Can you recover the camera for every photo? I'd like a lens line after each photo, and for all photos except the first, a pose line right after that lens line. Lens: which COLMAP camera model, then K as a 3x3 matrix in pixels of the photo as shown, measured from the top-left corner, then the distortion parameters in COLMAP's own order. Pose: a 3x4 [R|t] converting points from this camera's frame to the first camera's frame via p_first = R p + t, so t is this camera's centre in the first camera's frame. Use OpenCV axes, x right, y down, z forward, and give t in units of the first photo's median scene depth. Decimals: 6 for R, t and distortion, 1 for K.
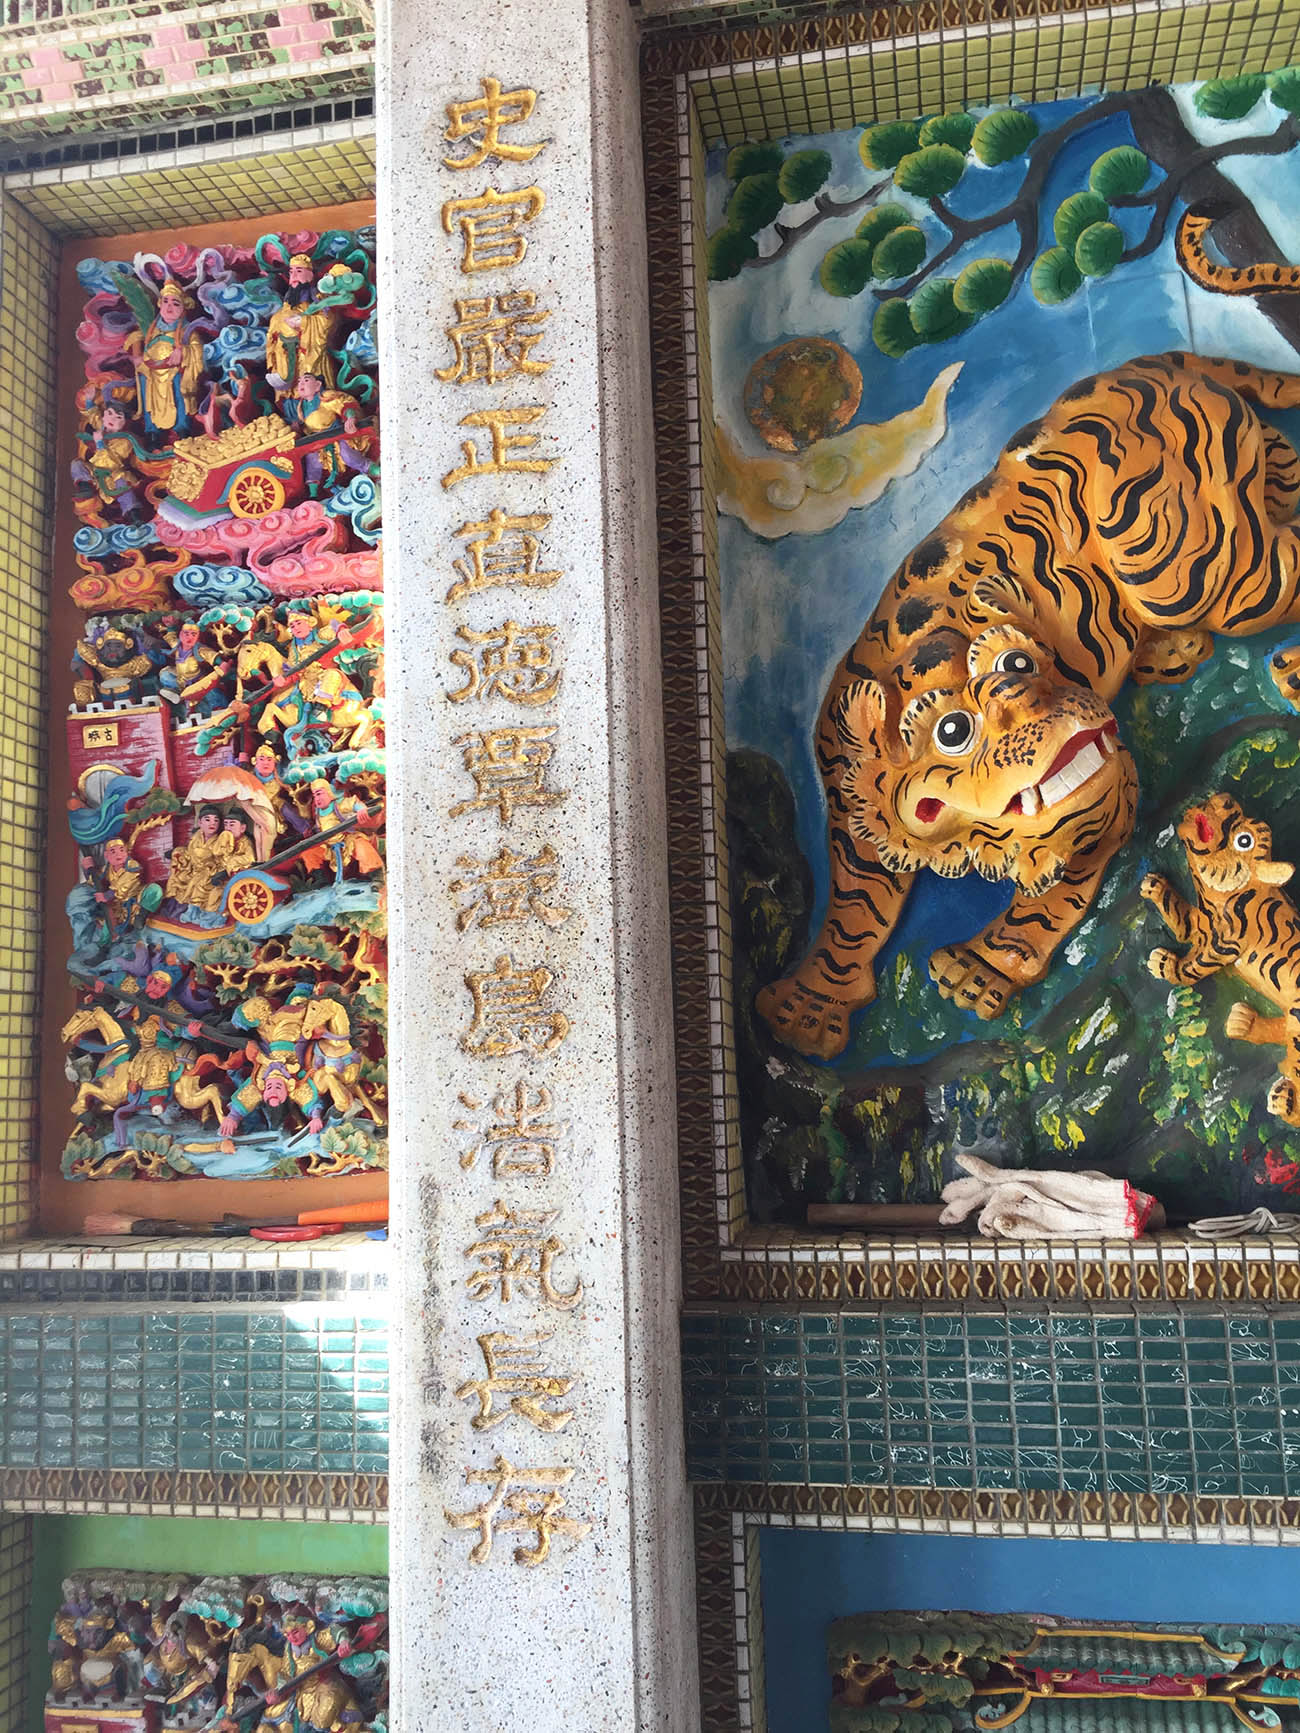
lens RADIAL K [[1454.0, 0, 651.7], [0, 1454.0, 865.2], [0, 0, 1]] dist [-0.001864, -0.000164]
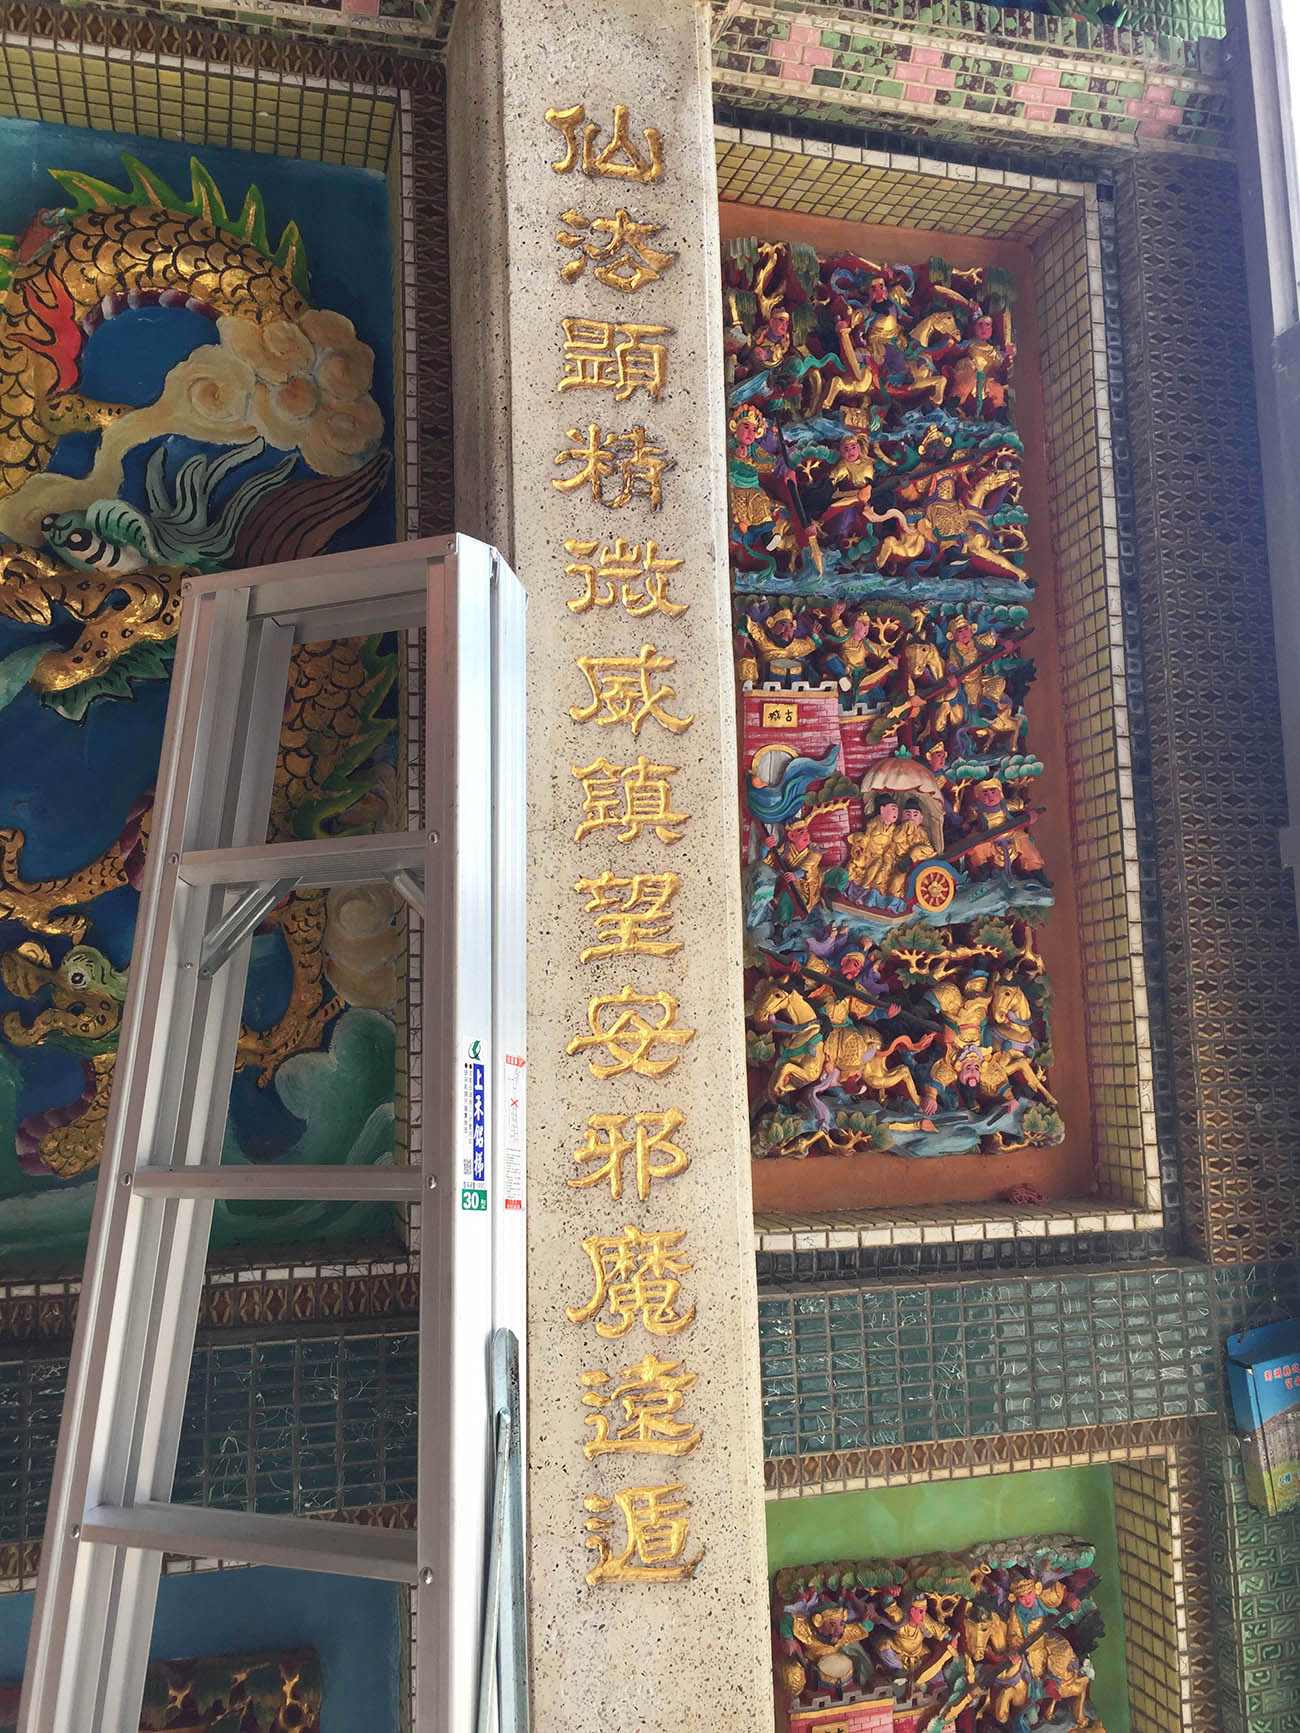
lens RADIAL K [[1454.0, 0, 654.3], [0, 1454.0, 867.0], [0, 0, 1]] dist [-0.001864, -0.000164]
pose [[0.912377, 0.063867, 0.404339, -0.873184], [-0.060109, 0.997949, -0.021997, 0.042671], [-0.404914, -0.004234, 0.914345, 0.126184]]
